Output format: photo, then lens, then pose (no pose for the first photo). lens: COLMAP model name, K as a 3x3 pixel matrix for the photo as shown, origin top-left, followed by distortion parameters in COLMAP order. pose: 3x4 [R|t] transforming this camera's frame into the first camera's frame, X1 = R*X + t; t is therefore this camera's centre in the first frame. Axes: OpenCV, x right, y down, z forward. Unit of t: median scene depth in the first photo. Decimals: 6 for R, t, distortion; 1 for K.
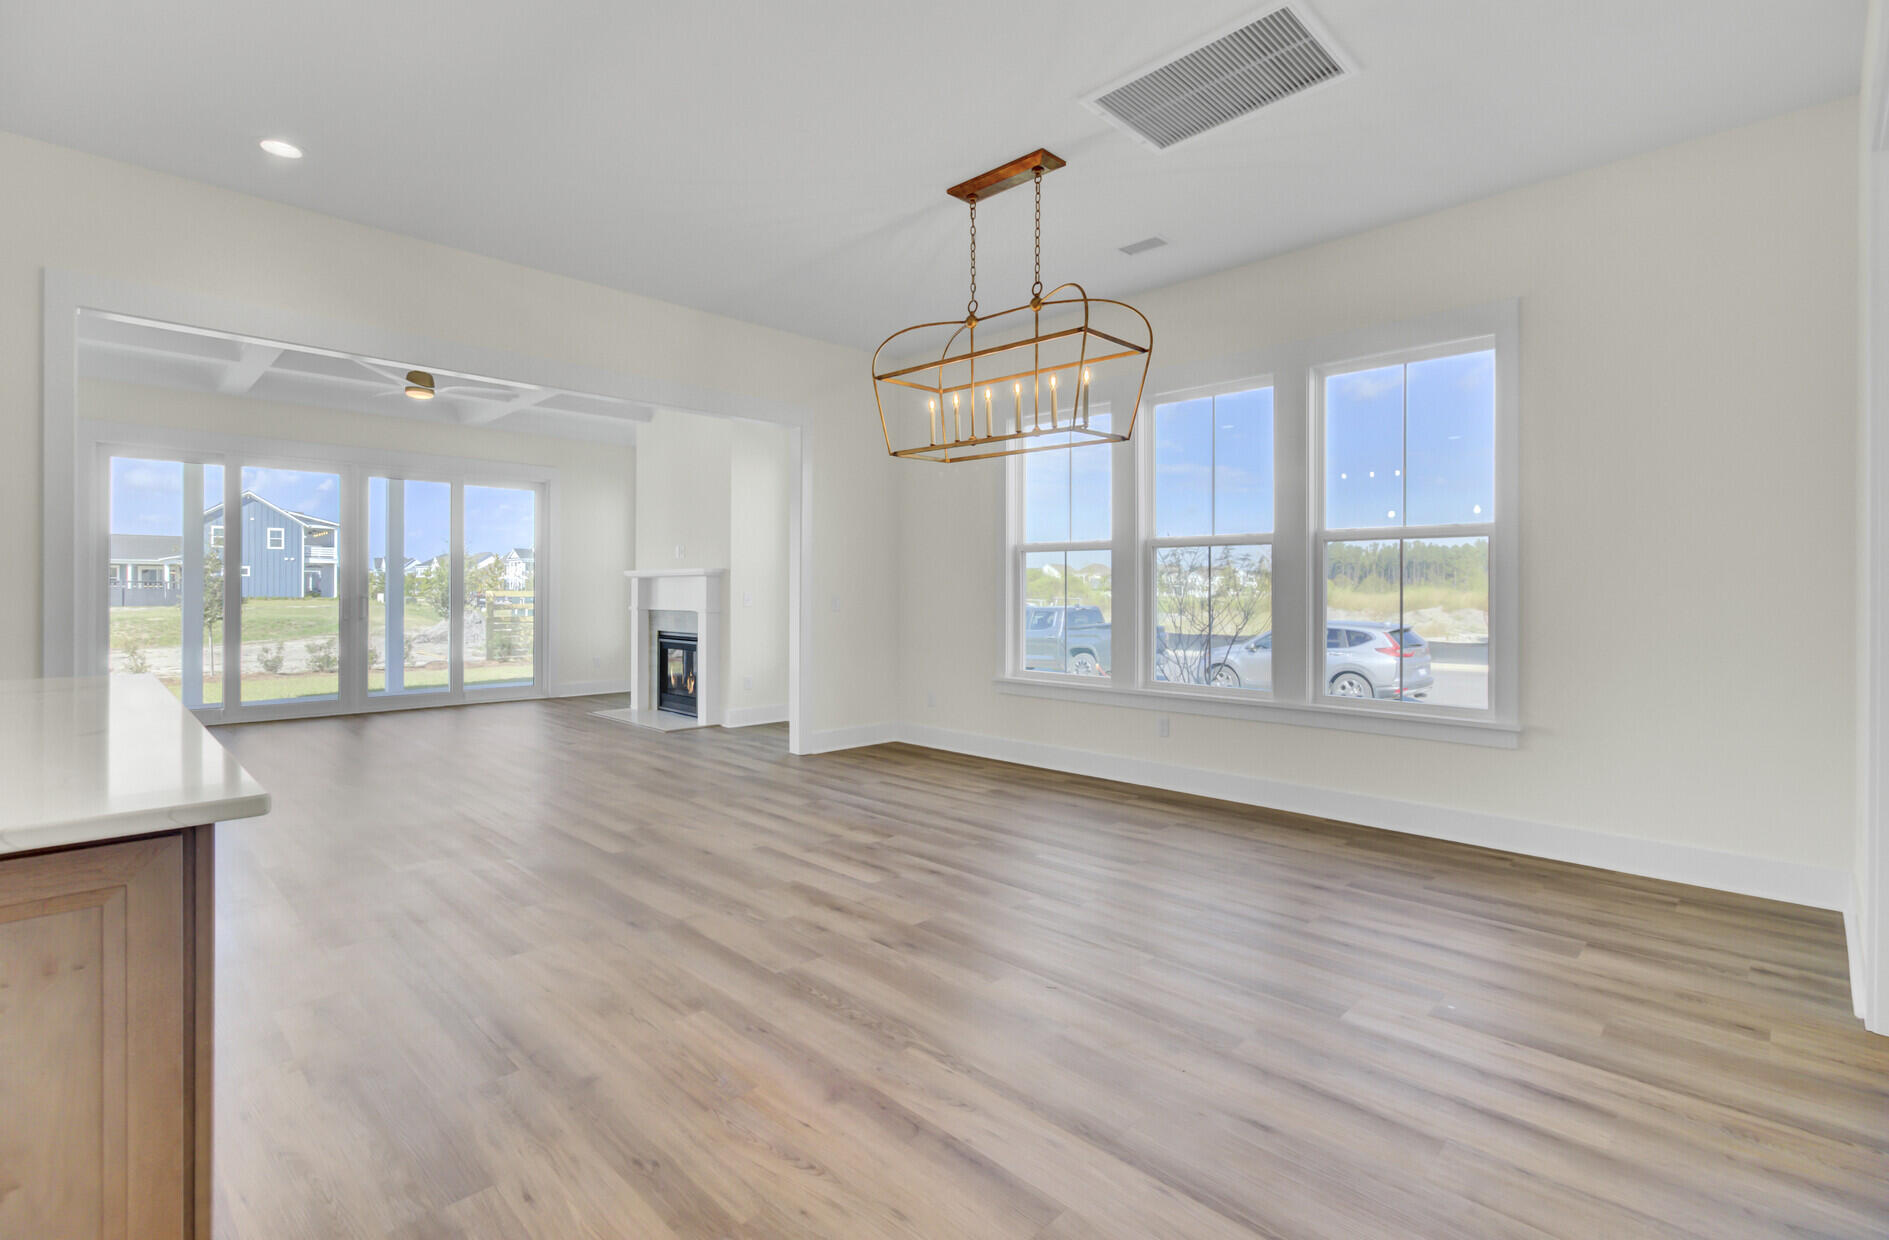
lens RADIAL K [[868.7, 0, 956.5], [0, 868.7, 576.4], [0, 0, 1]] dist [0.009228, -0.000411]
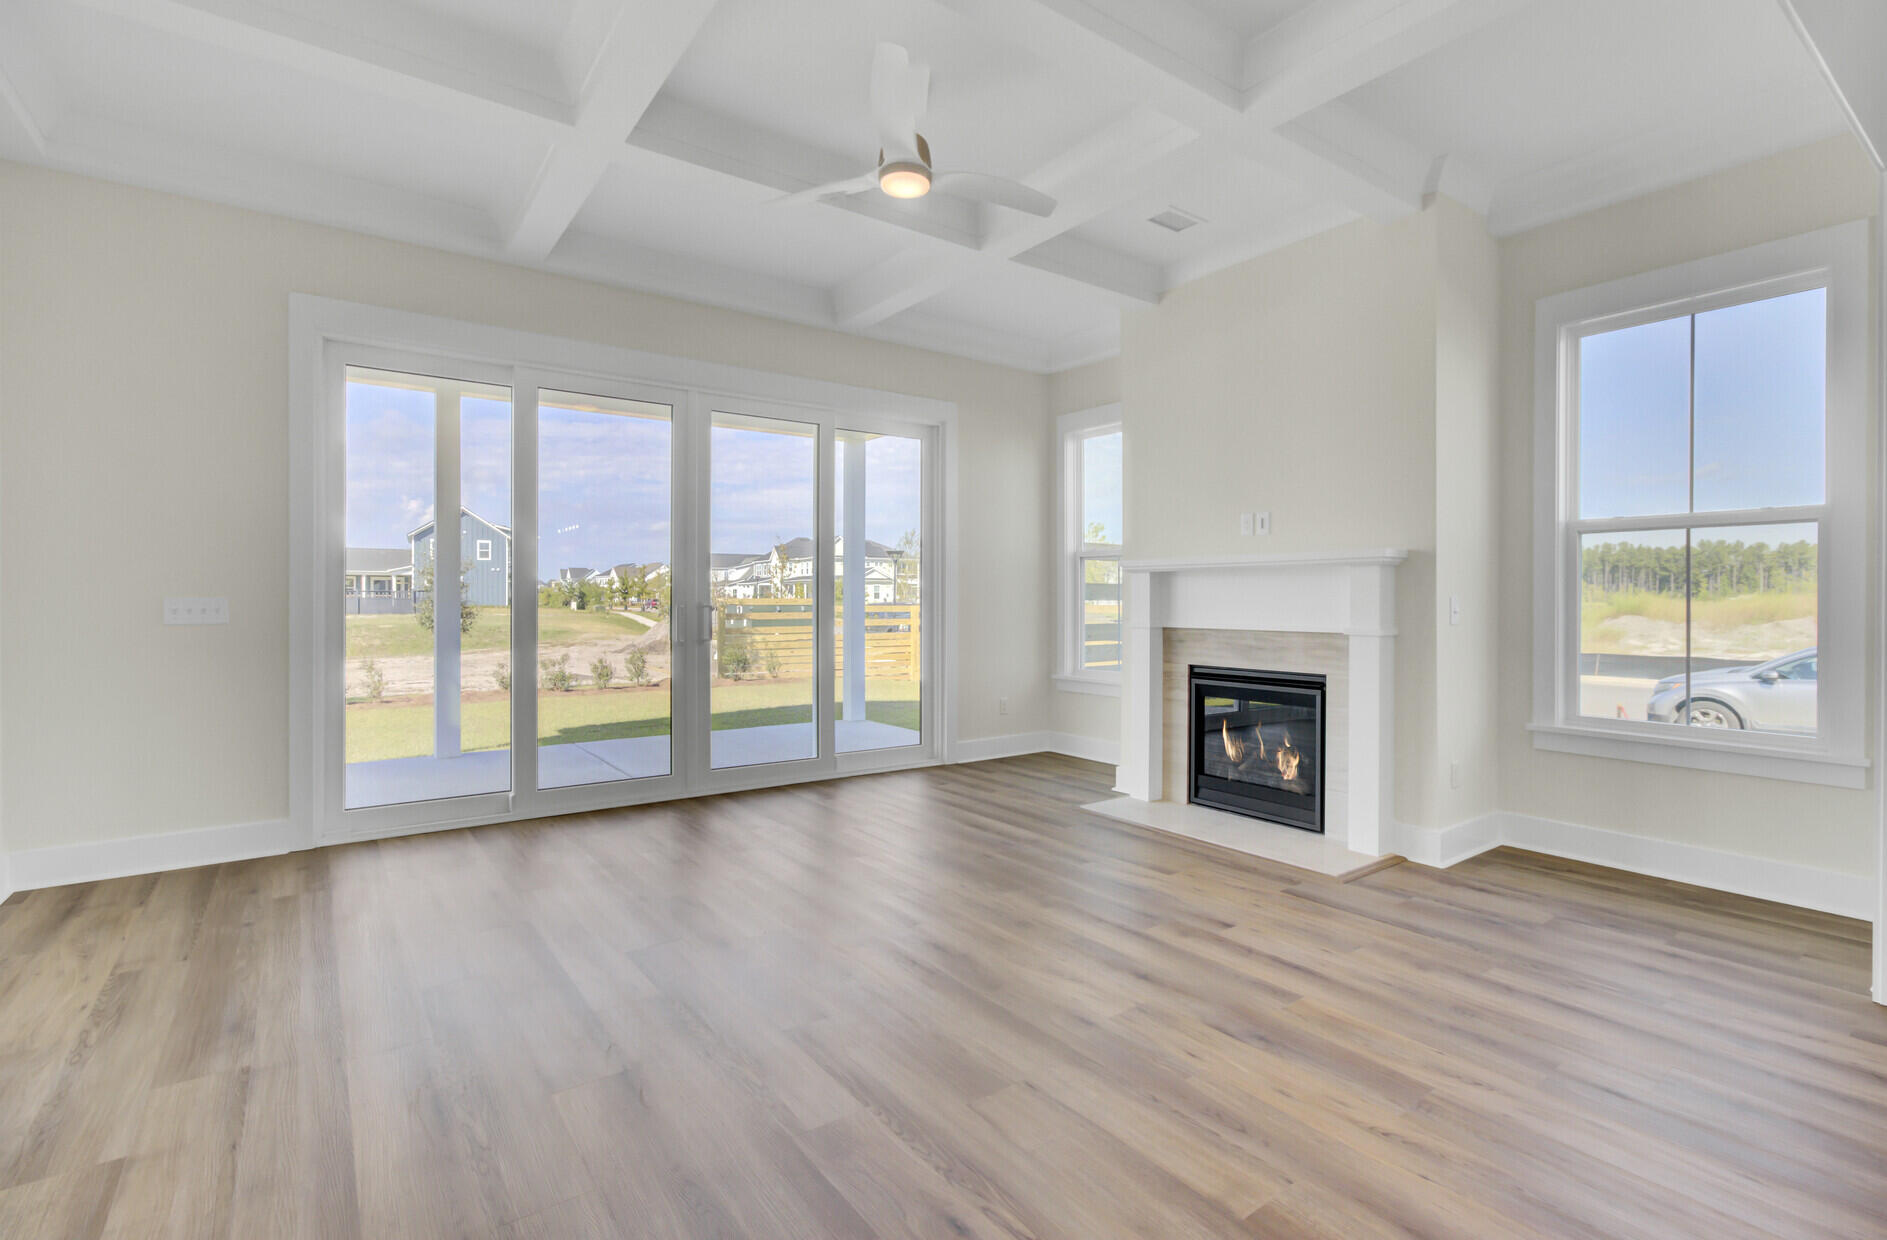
lens RADIAL K [[867.8, 0, 948.5], [0, 867.8, 589.9], [0, 0, 1]] dist [0.009228, -0.000411]
pose [[0.986513, -0.005898, -0.163576, -0.133181], [0.007110, 0.999951, 0.006825, 0.002933], [0.163528, -0.007896, 0.986507, 0.137701]]
